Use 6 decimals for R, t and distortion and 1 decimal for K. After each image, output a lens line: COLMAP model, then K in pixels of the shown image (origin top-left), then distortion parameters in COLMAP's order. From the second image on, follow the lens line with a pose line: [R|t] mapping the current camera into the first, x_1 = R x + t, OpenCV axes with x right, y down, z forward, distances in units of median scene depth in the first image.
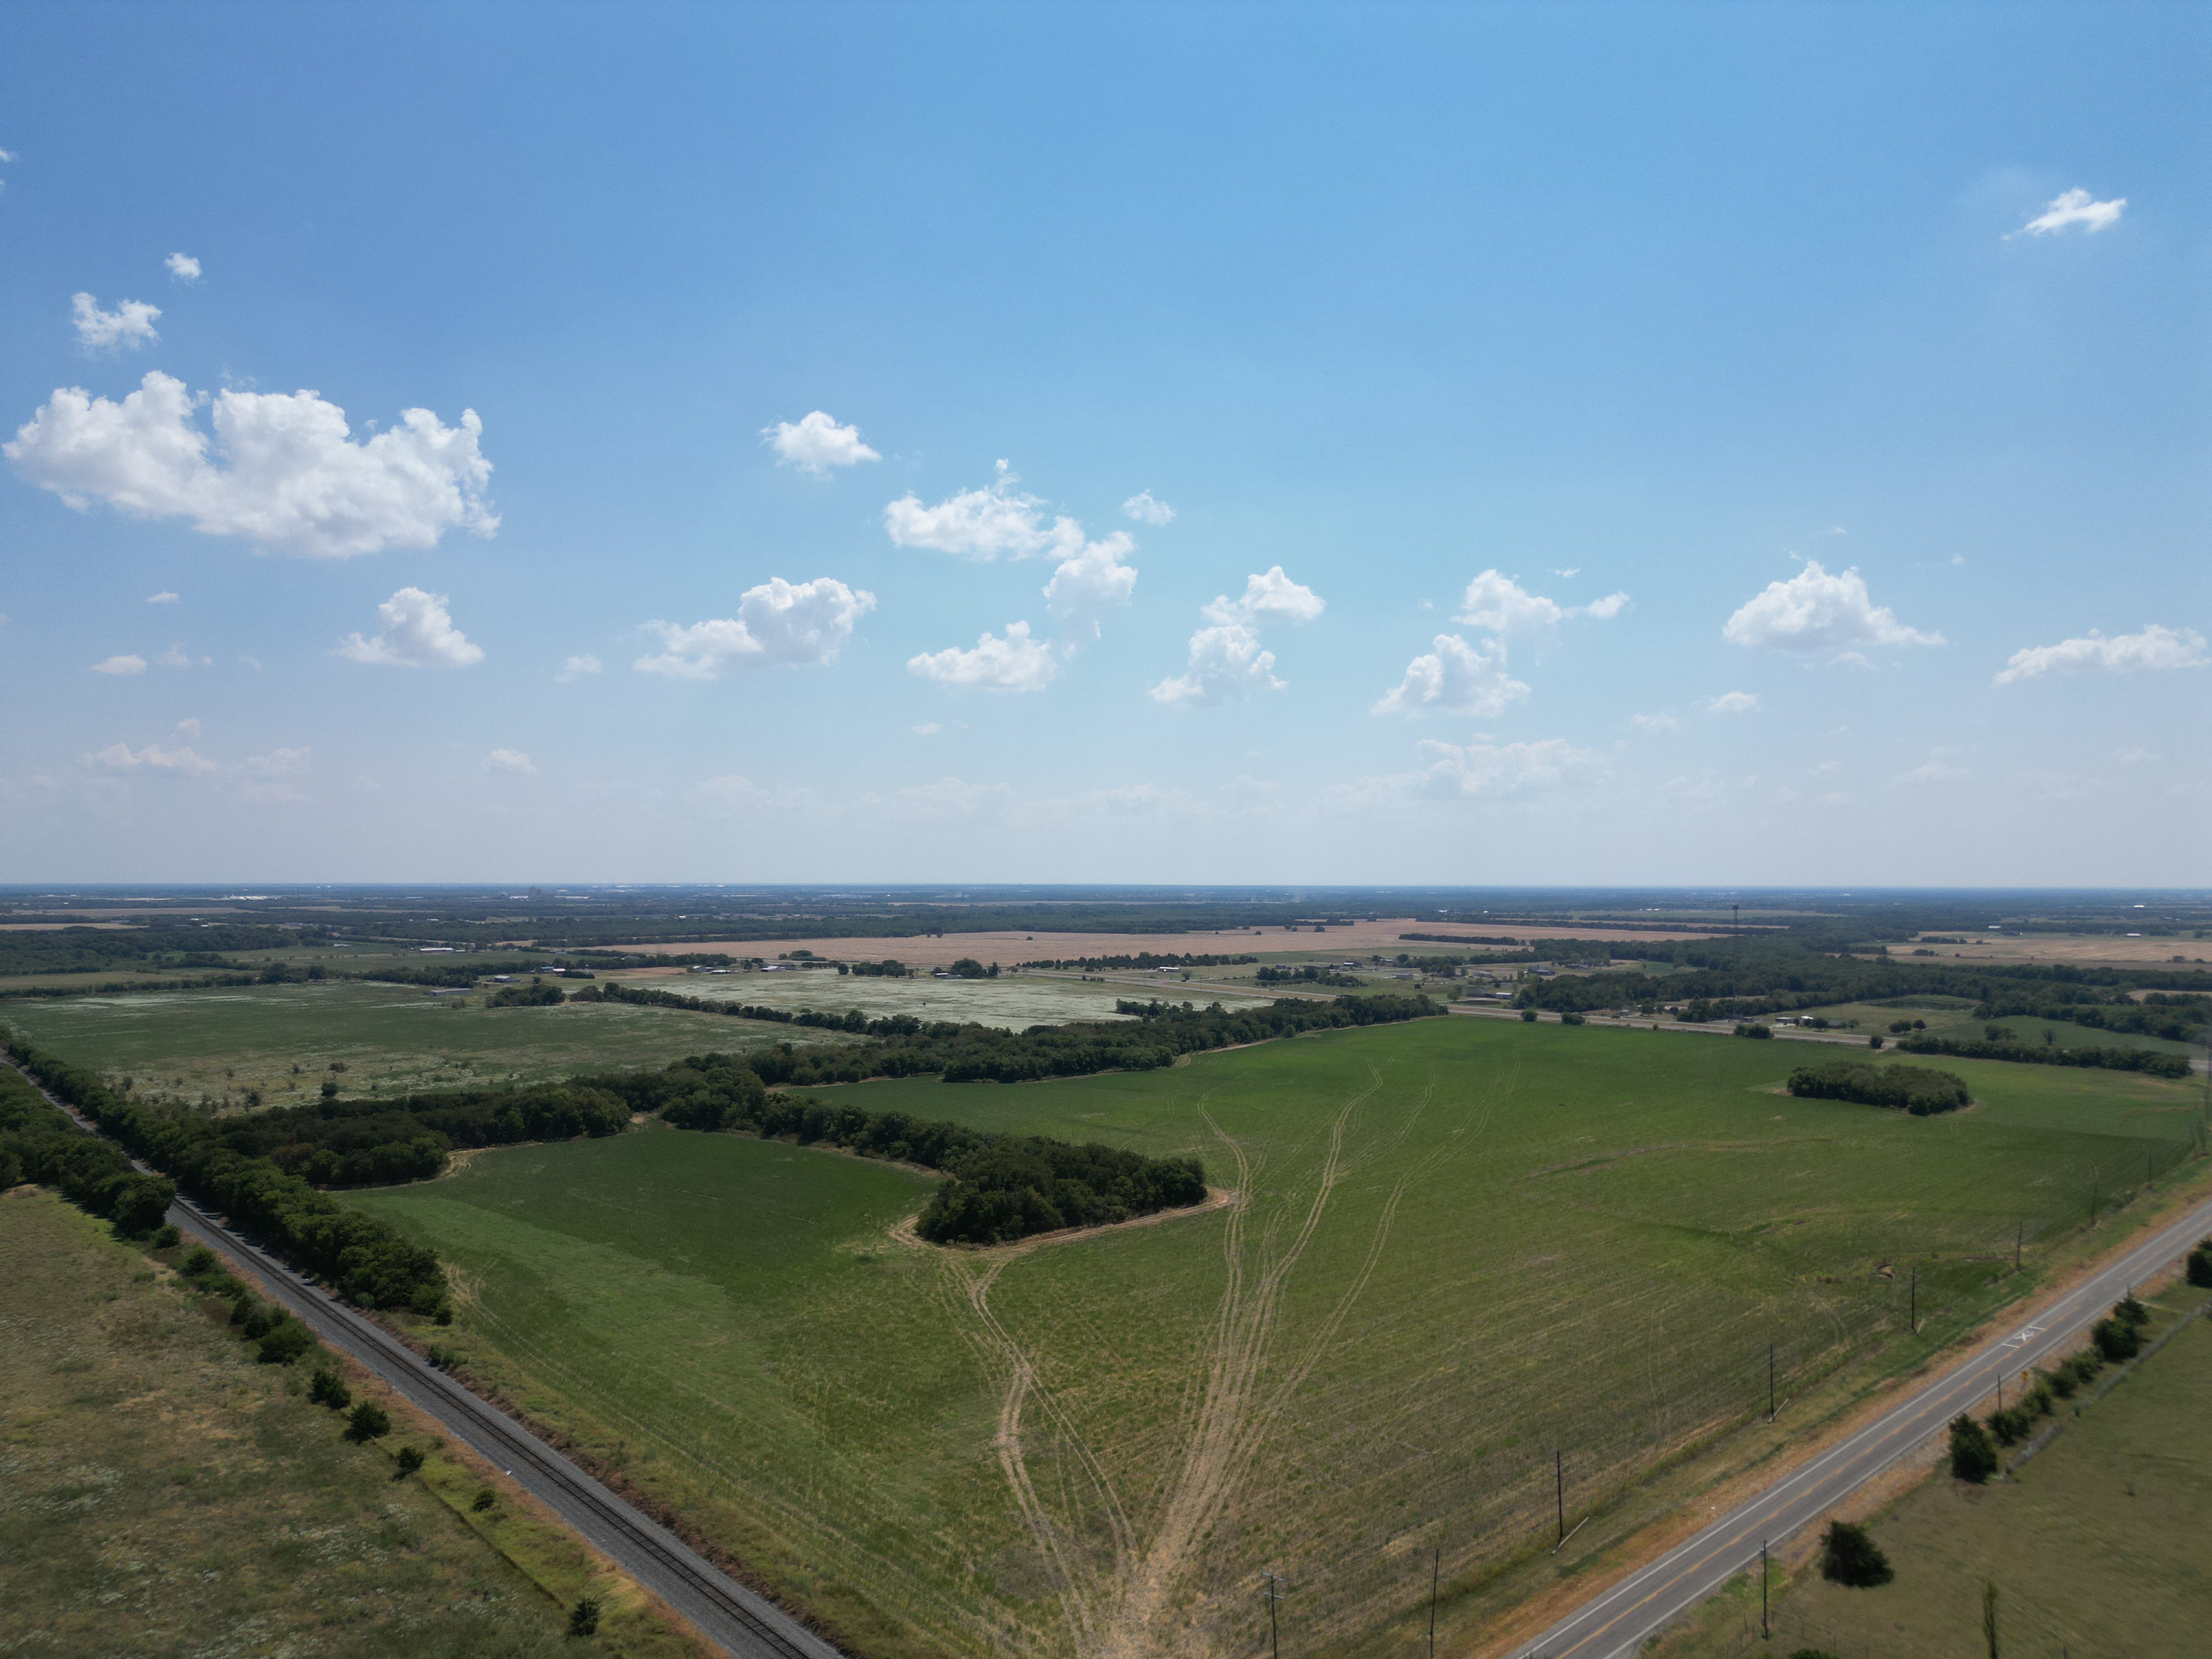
lens RADIAL K [[1549.3, 0, 1144.2], [0, 1549.3, 869.5], [0, 0, 1]] dist [0.075501, -0.073502]
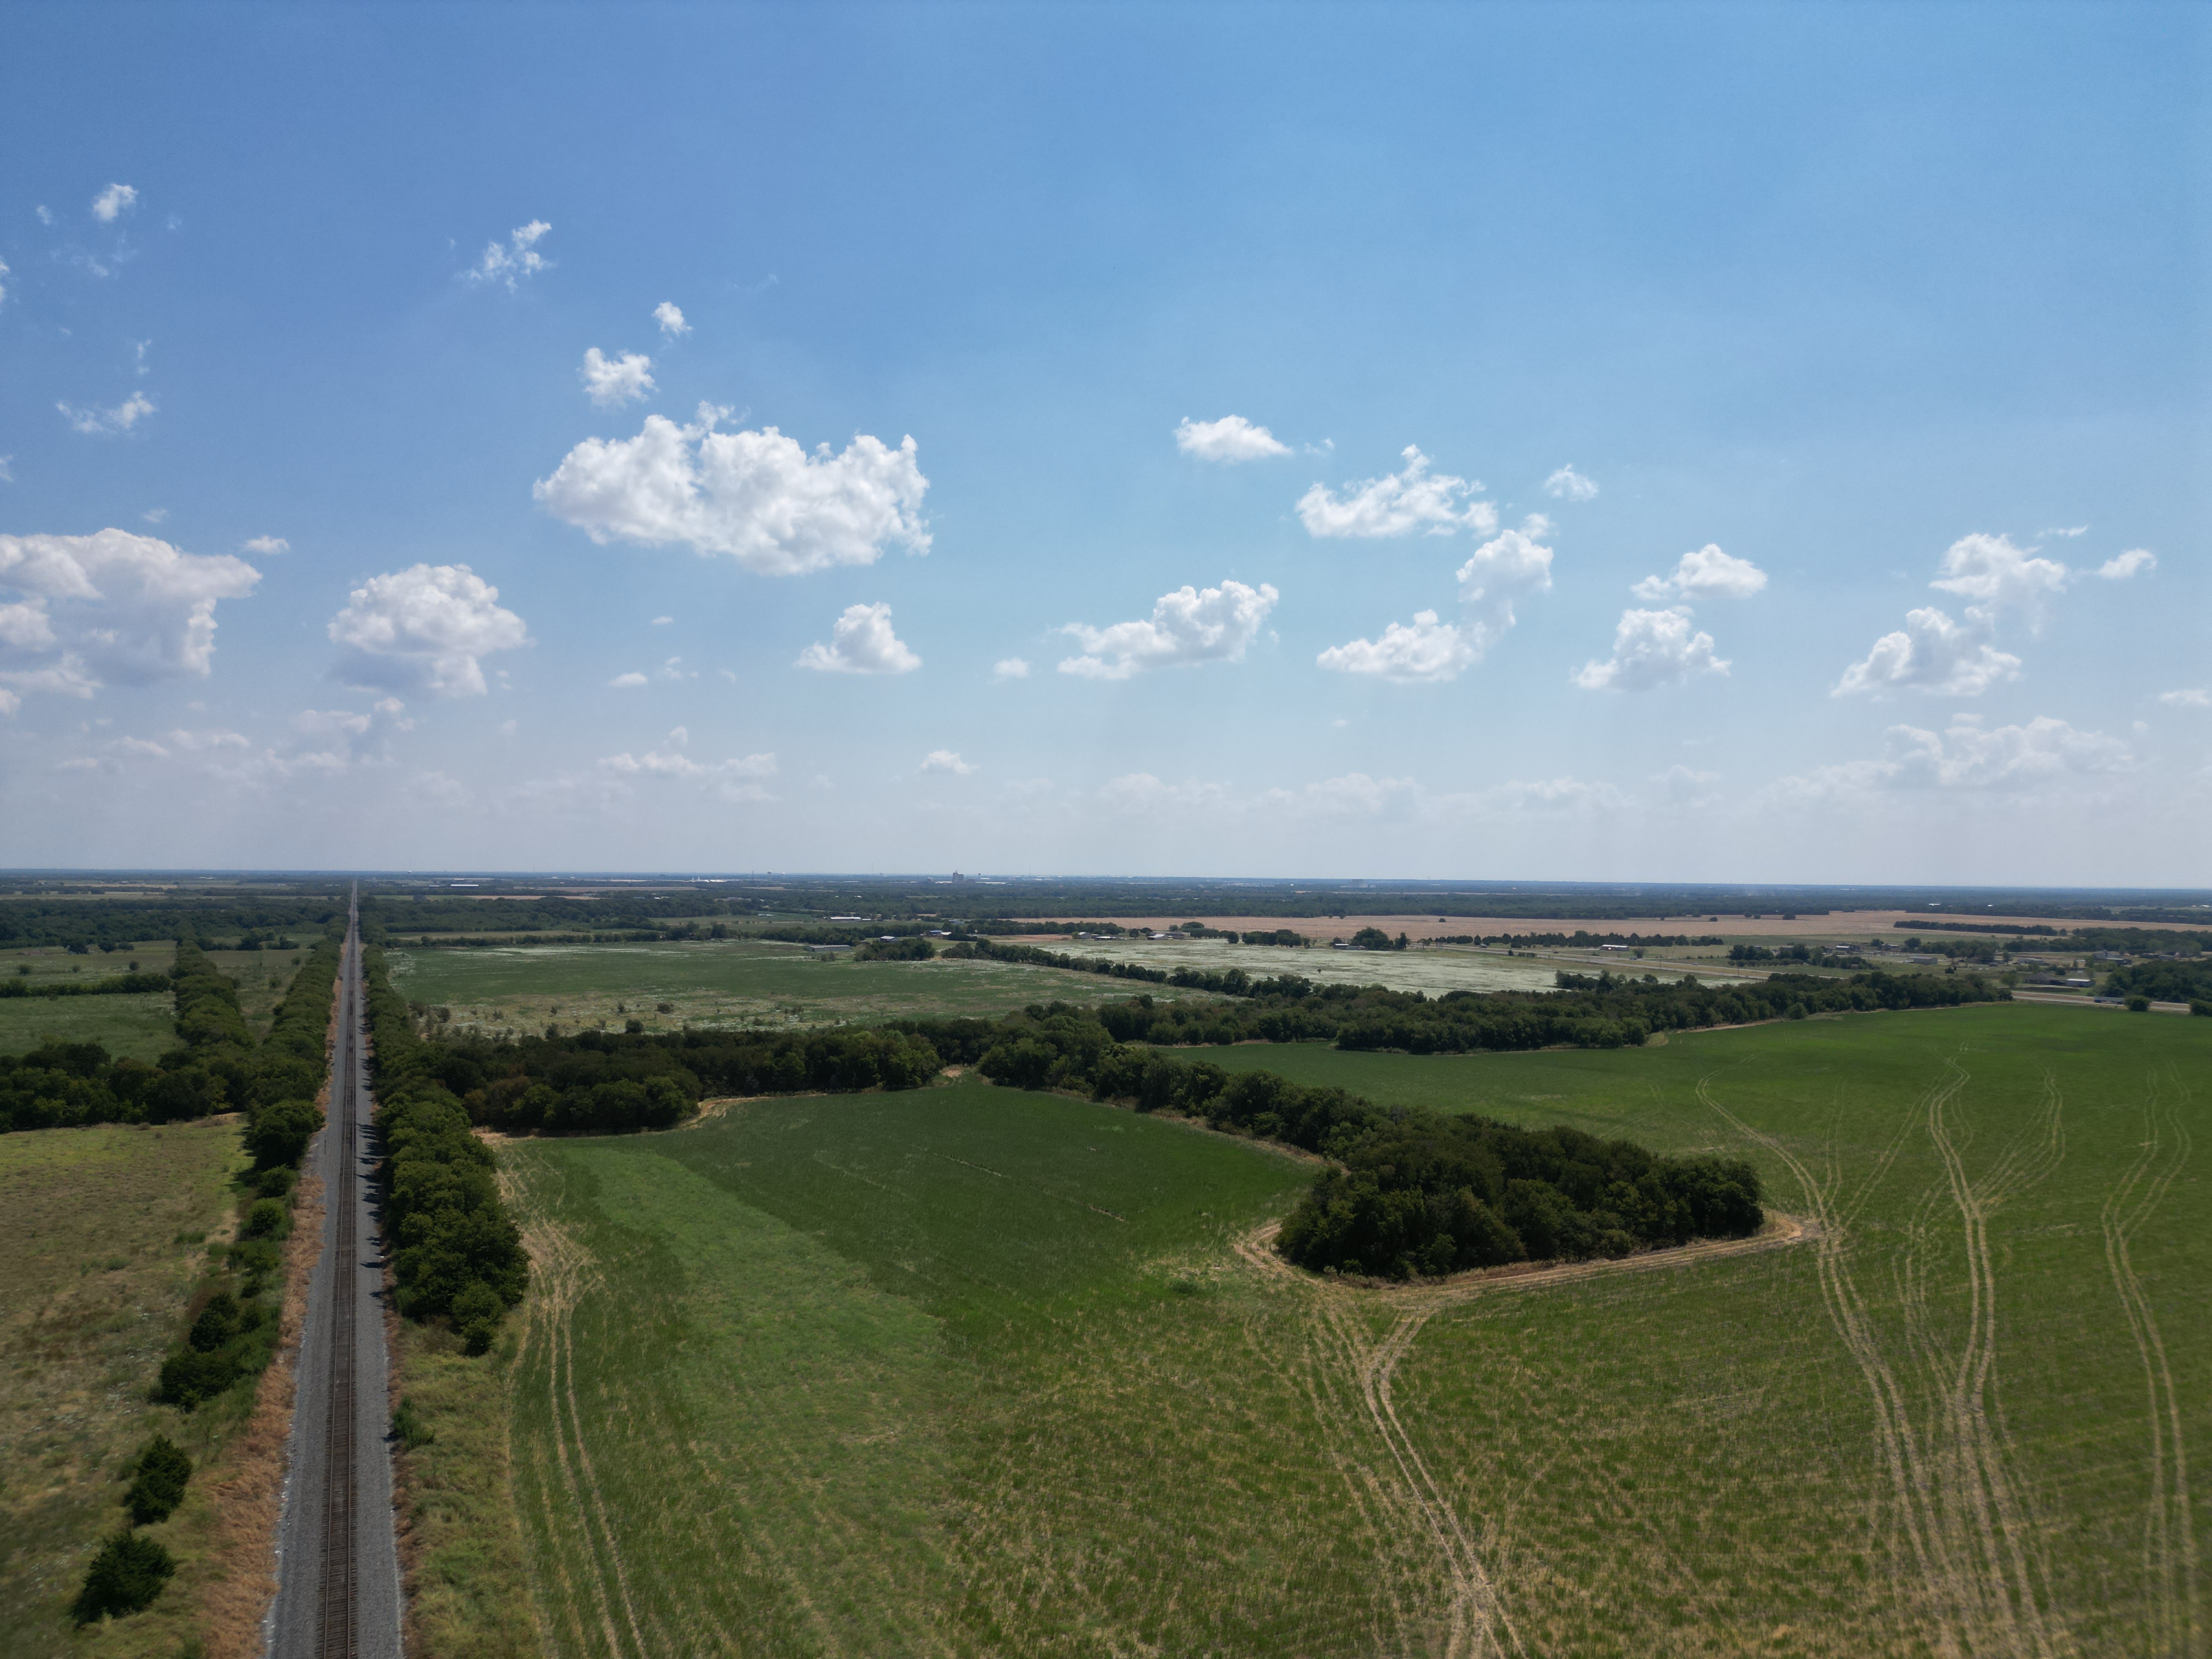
lens RADIAL K [[1549.3, 0, 1112.7], [0, 1549.3, 856.6], [0, 0, 1]] dist [0.075501, -0.073502]
pose [[0.960595, -0.001085, -0.277951, -0.020464], [-0.001055, 0.999971, -0.007549, 0.045413], [0.277951, 0.007544, 0.960566, 0.213979]]
